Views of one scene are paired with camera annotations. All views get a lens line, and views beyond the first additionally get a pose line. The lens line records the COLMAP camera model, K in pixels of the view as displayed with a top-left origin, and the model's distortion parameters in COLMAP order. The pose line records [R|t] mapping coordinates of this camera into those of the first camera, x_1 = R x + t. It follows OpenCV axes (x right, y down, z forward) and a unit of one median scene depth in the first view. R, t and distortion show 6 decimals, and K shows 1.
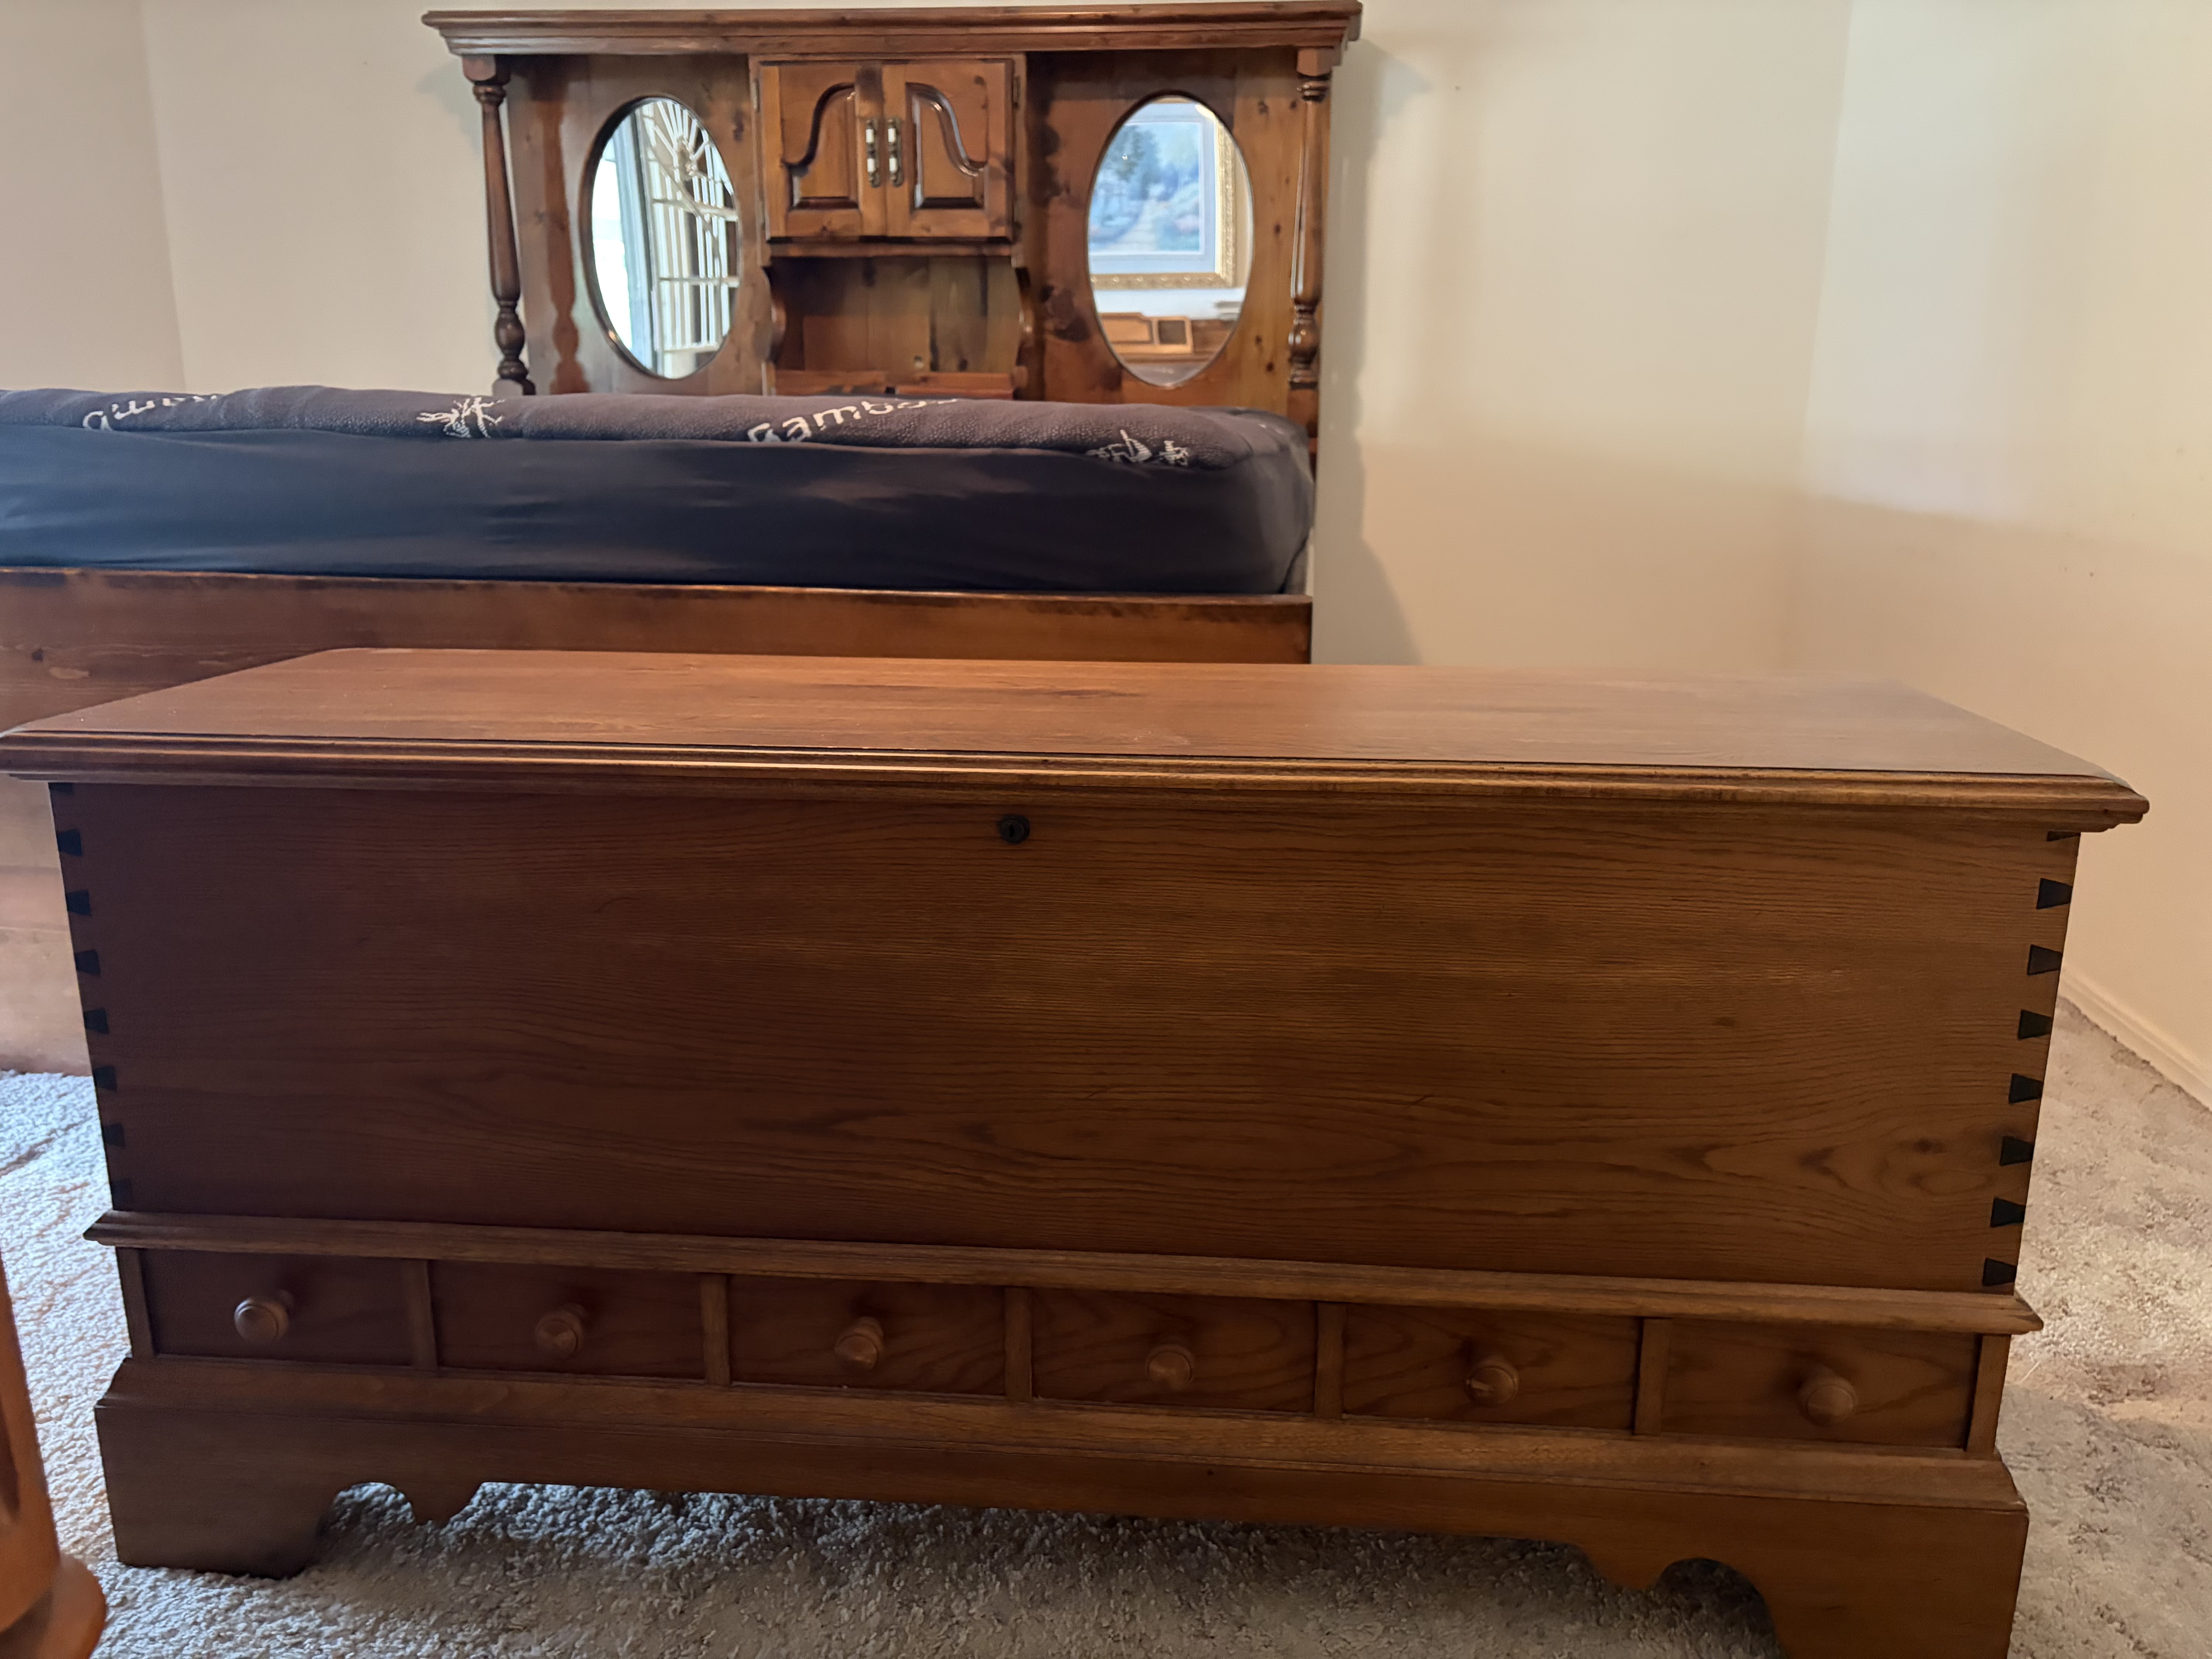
lens RADIAL K [[1554.6, 0, 1106.0], [0, 1554.6, 829.5], [0, 0, 1]] dist [-0.000432, -0.007194]
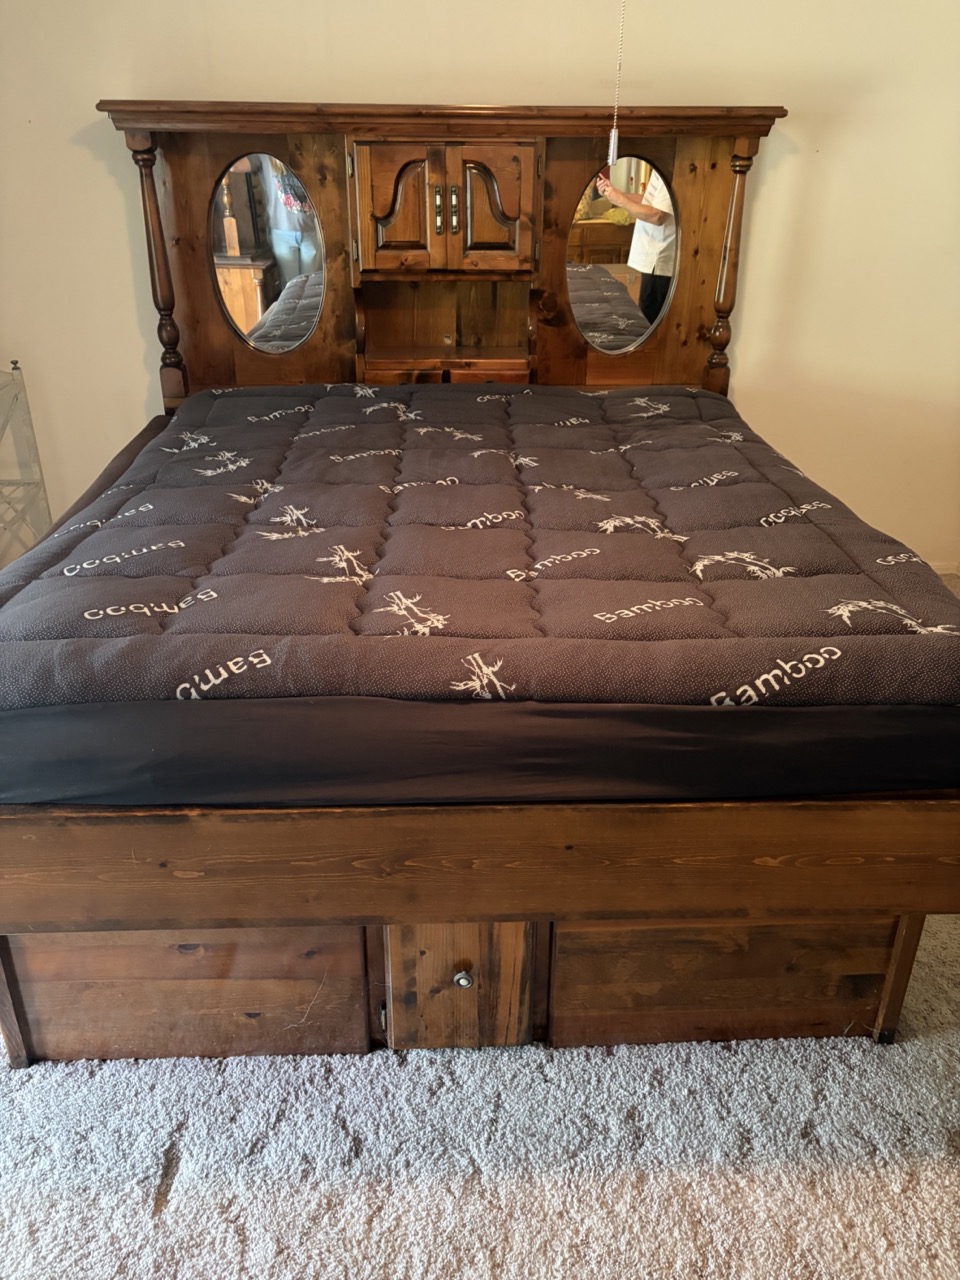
lens RADIAL K [[891.8, 0, 480.0], [0, 891.8, 640.0], [0, 0, 1]] dist [0.005051, 0.000273]
pose [[0.989785, -0.073024, 0.122446, -0.240218], [0.046069, 0.976609, 0.210031, -0.220045], [-0.134919, -0.202245, 0.969997, 0.119249]]
